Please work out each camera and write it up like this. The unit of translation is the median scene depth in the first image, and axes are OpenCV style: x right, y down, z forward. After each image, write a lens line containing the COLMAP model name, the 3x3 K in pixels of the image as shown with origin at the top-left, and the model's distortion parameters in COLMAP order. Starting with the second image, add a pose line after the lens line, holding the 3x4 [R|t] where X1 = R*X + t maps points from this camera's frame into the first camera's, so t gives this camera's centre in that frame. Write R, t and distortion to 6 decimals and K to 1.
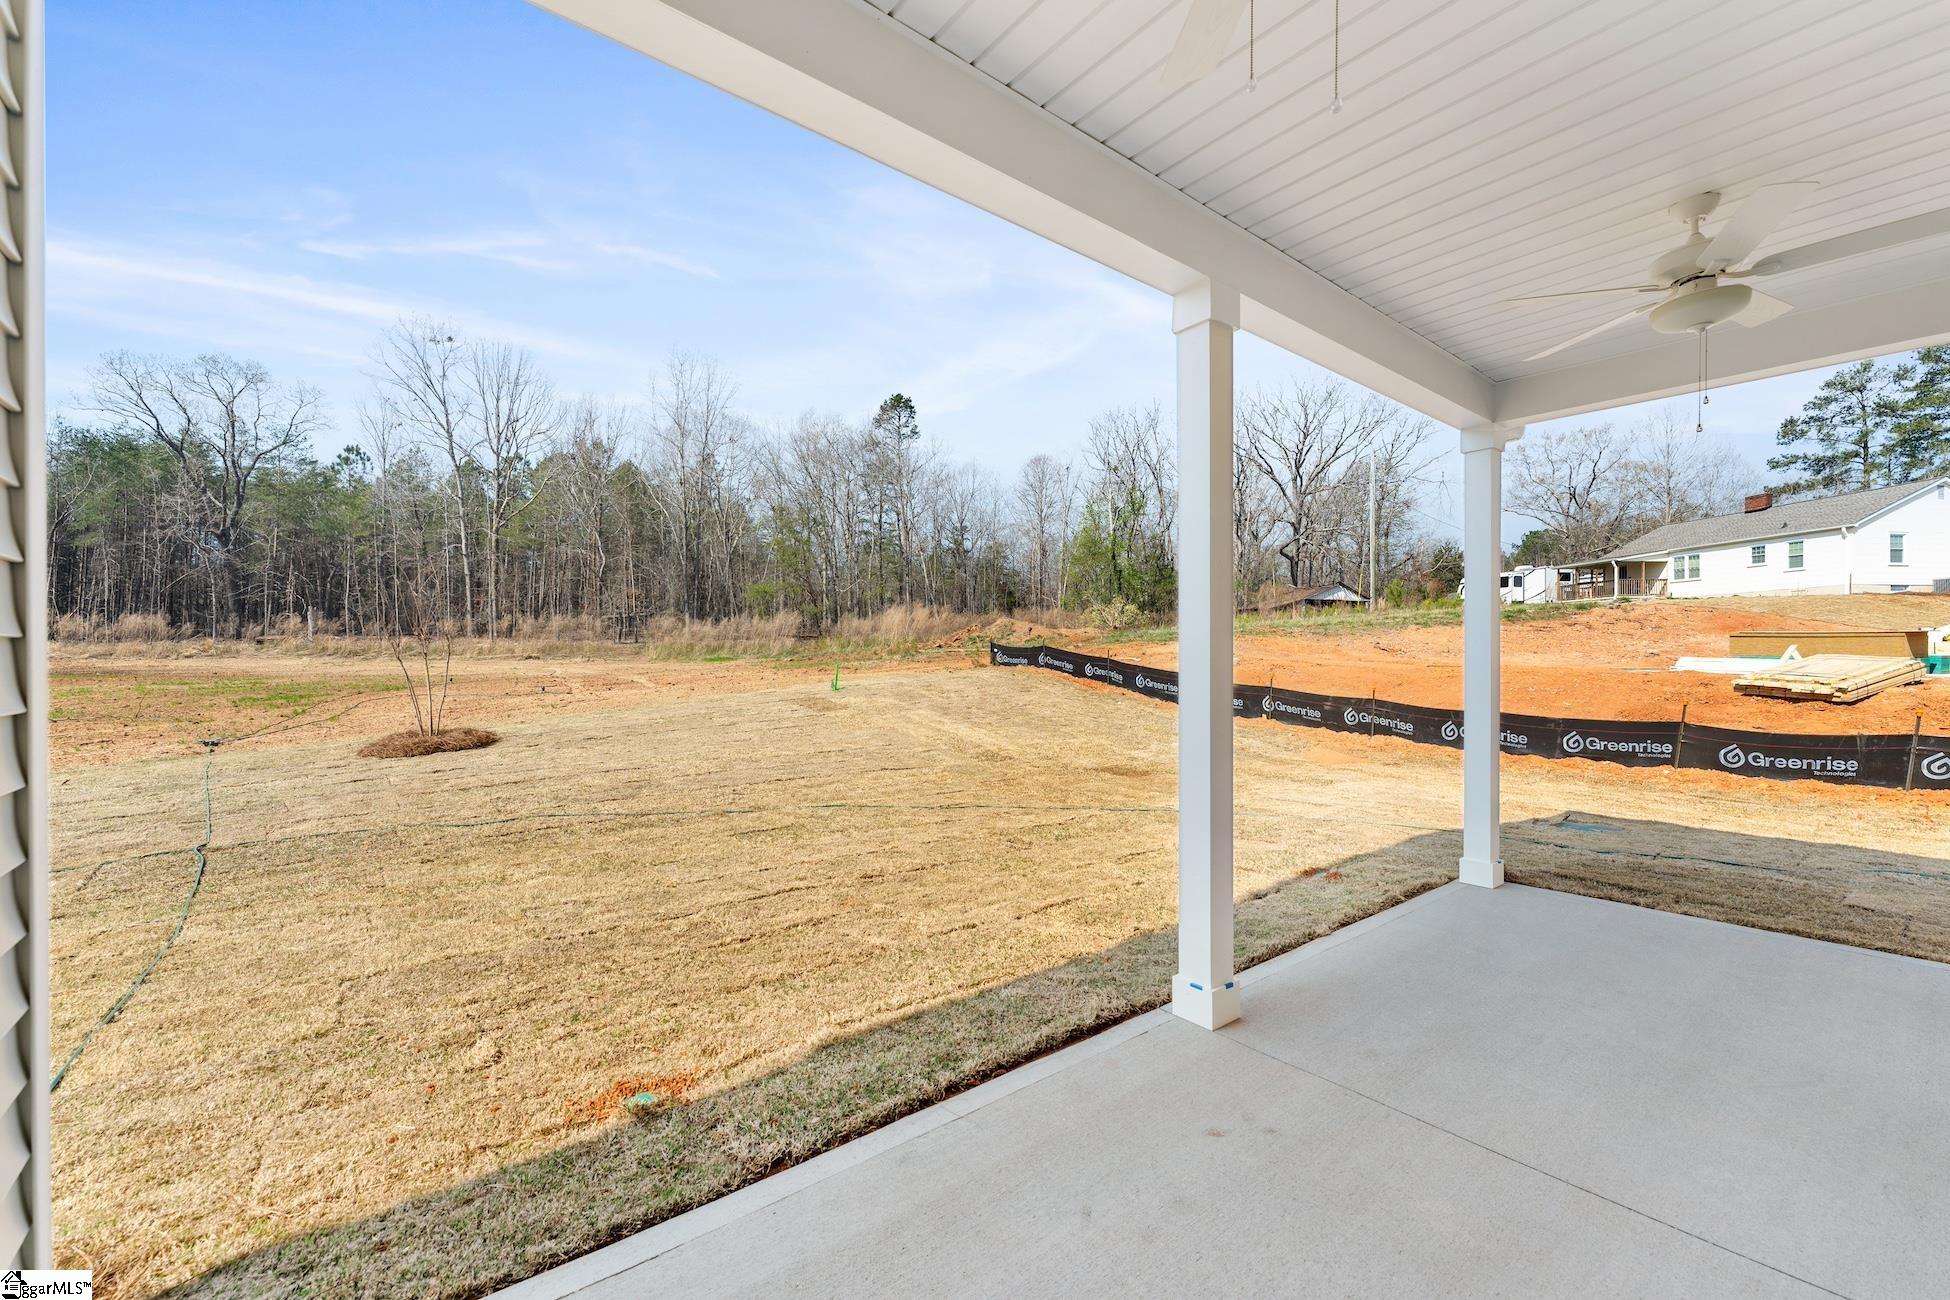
lens RADIAL K [[790.1, 0, 977.1], [0, 790.1, 648.5], [0, 0, 1]] dist [-0.001293, -0.000124]
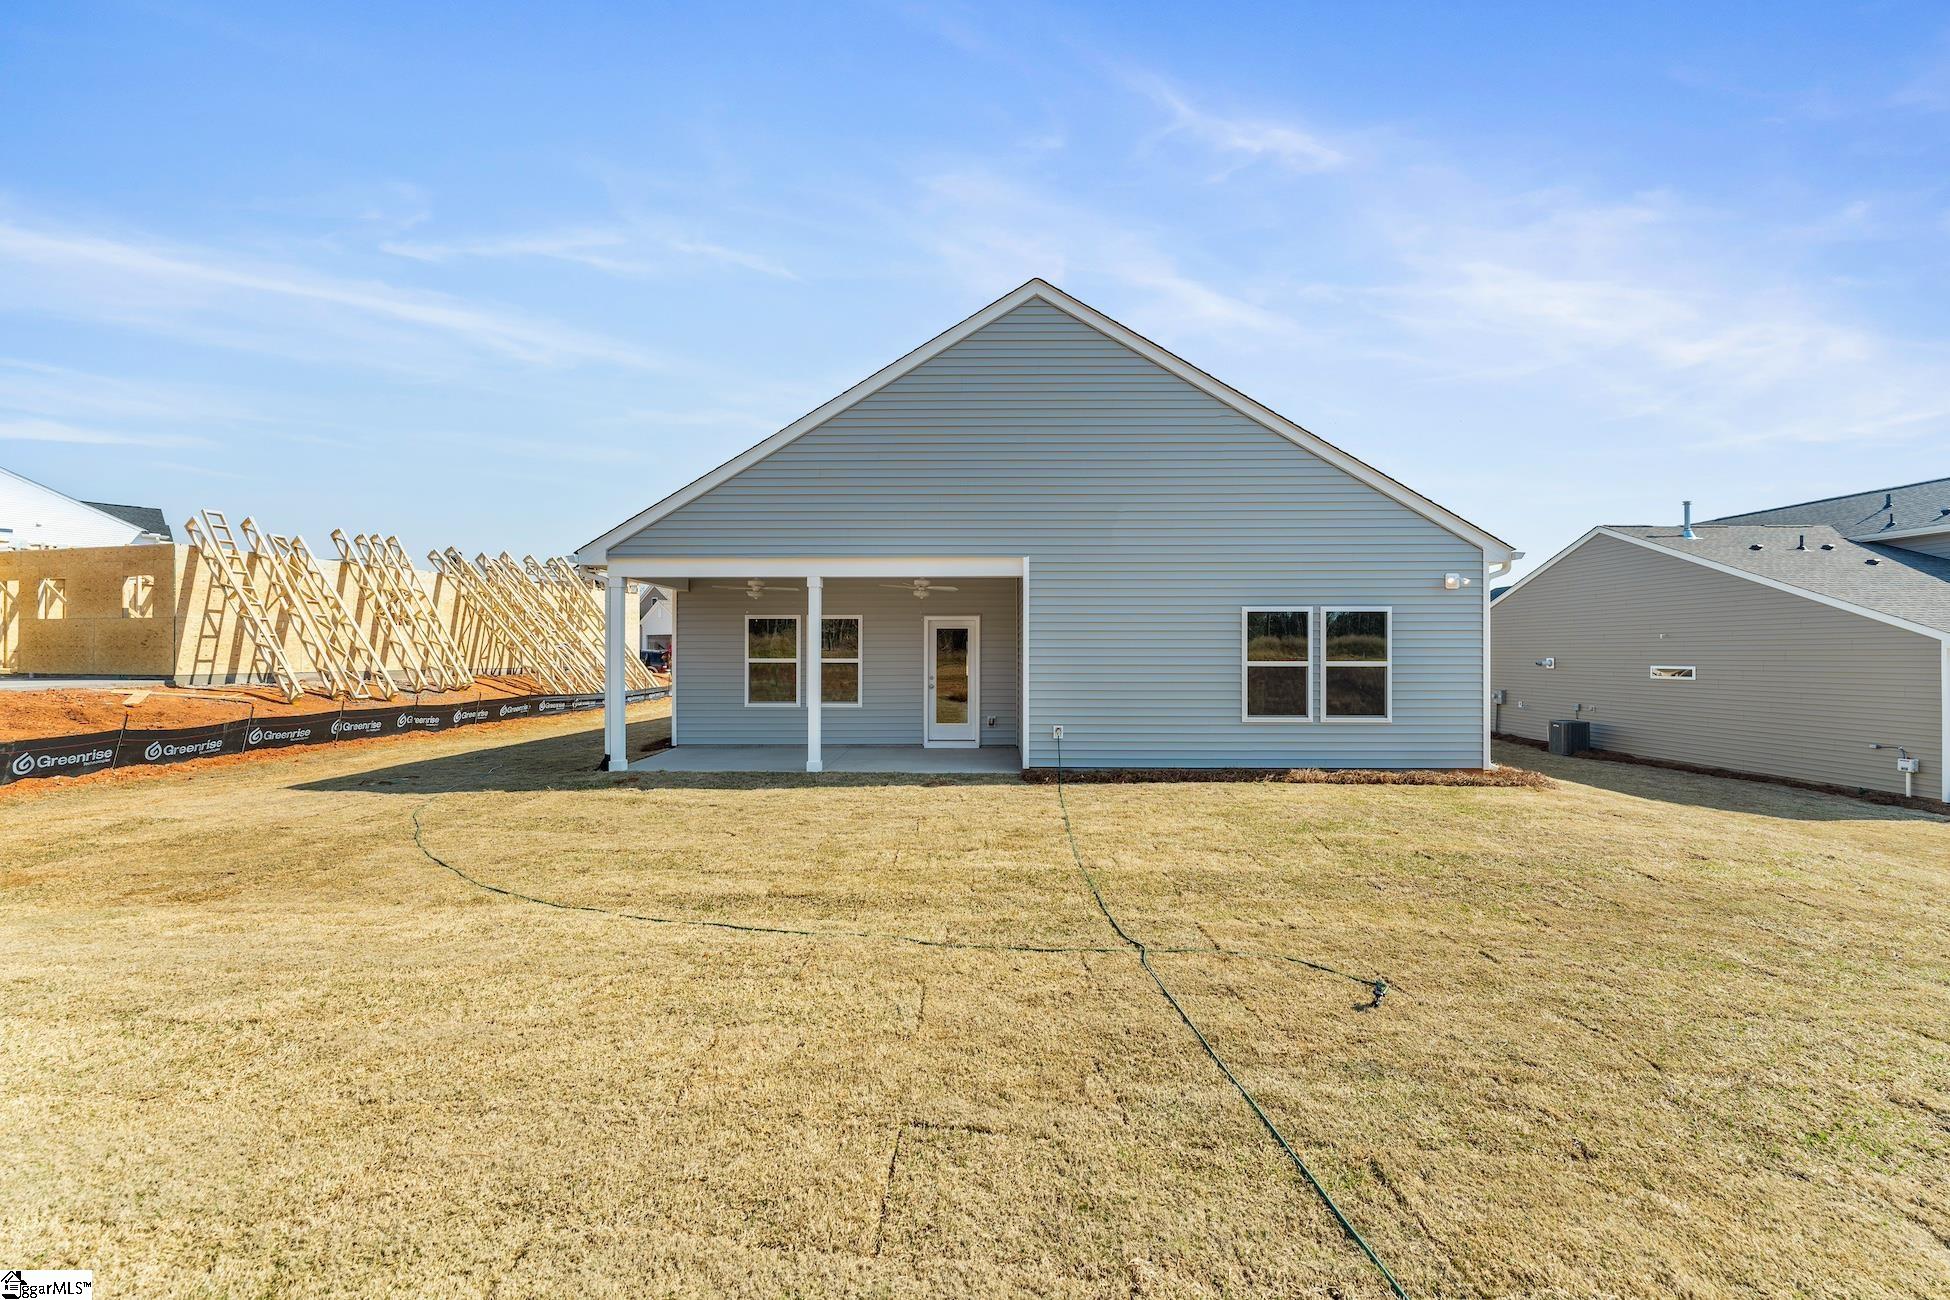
lens RADIAL K [[790.1, 0, 973.9], [0, 790.1, 651.6], [0, 0, 1]] dist [-0.001293, -0.000124]
pose [[-0.773913, 0.004177, 0.633278, -0.904645], [0.001096, 0.999986, -0.005256, -0.018222], [-0.633290, -0.003373, -0.773907, 1.149947]]
